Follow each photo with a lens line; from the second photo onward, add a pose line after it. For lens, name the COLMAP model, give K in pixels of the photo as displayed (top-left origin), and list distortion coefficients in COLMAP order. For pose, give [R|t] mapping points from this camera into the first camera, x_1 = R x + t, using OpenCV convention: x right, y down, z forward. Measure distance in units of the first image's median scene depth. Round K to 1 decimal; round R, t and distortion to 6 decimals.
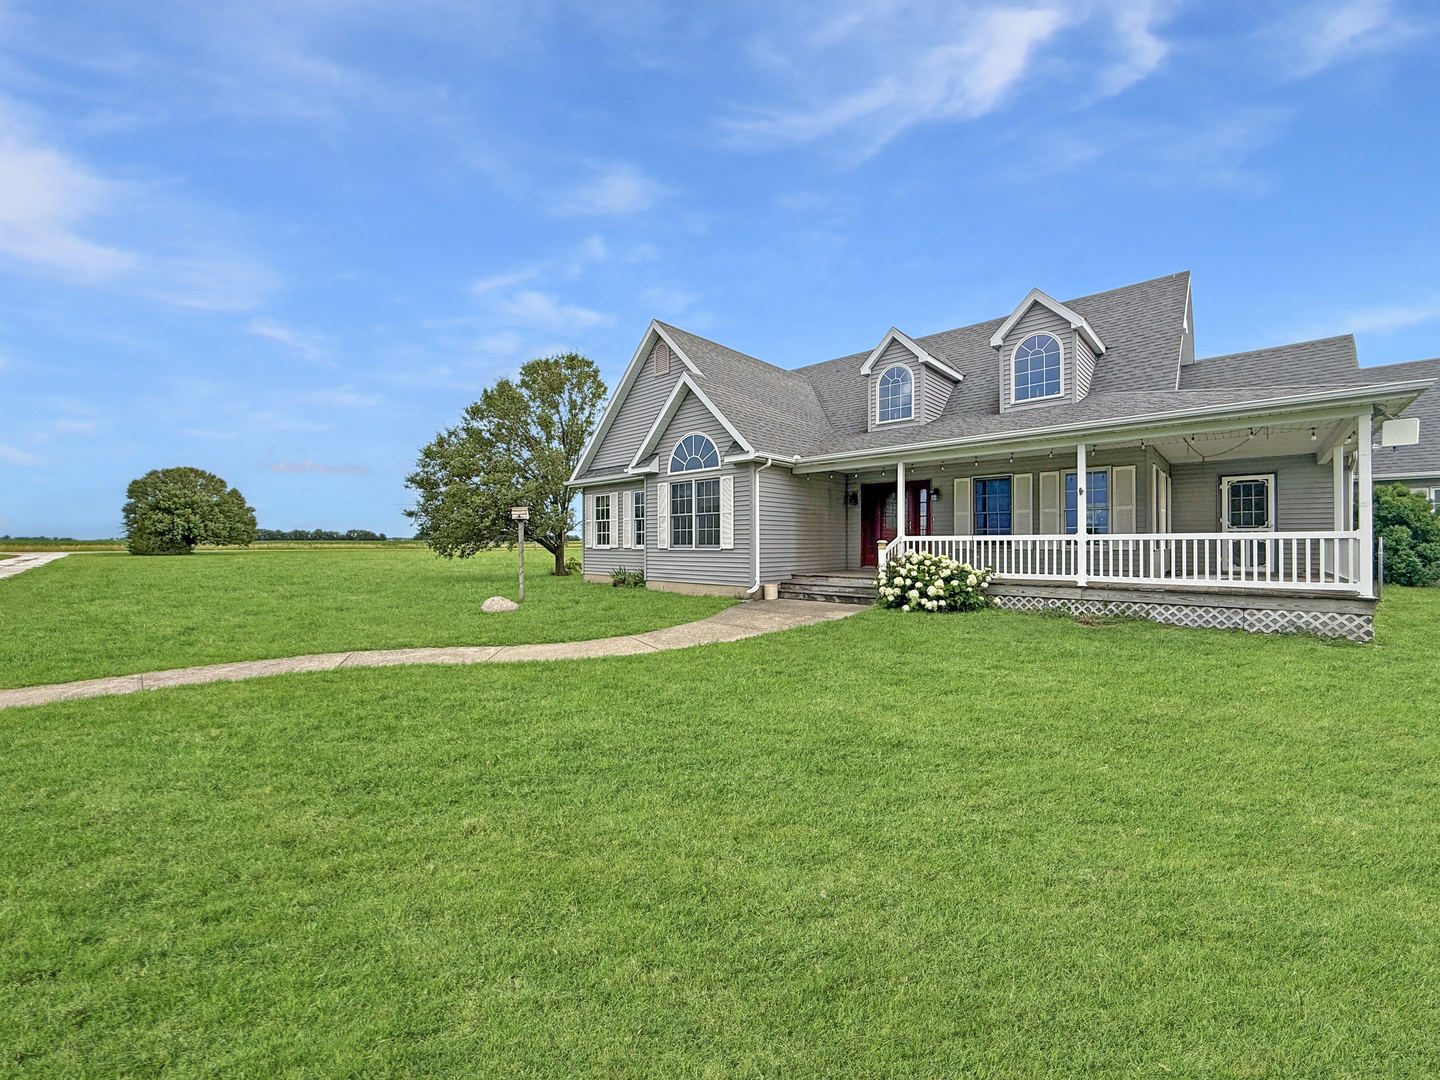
lens RADIAL K [[595.7, 0, 696.3], [0, 595.7, 541.2], [0, 0, 1]] dist [0.000288, 0.000120]
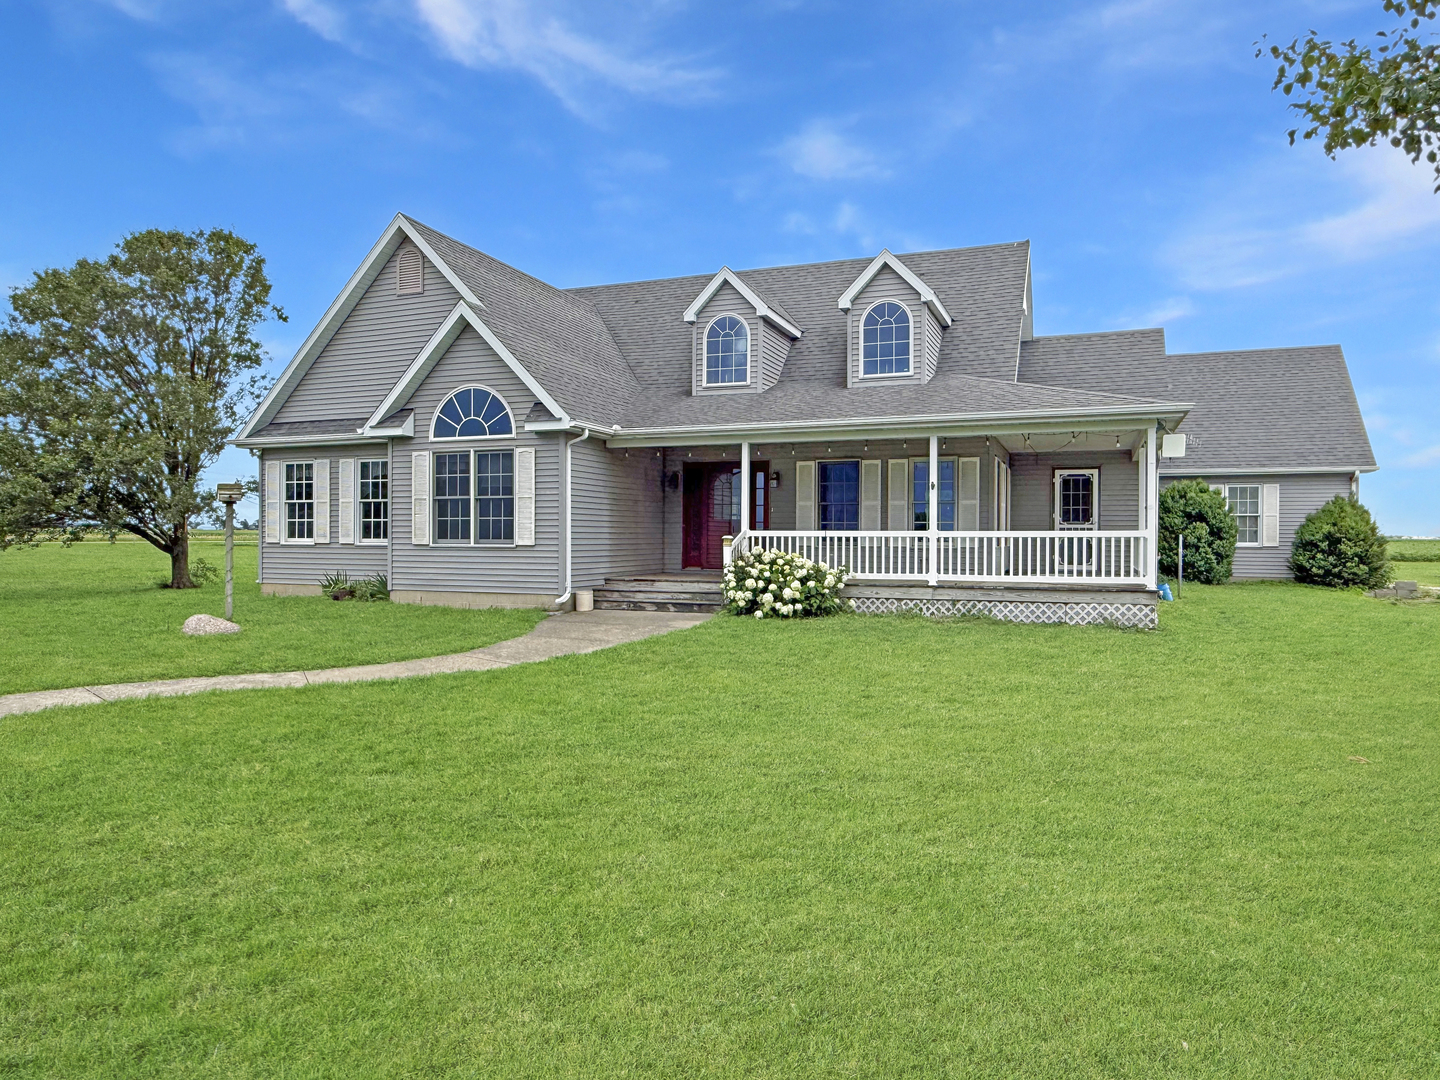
lens RADIAL K [[931.9, 0, 717.8], [0, 931.9, 542.1], [0, 0, 1]] dist [0.009340, 0.002008]
pose [[0.932311, 0.002927, 0.361645, -0.141146], [-0.006557, 0.999940, 0.008809, -0.003009], [-0.361598, -0.010584, 0.932274, -0.175733]]
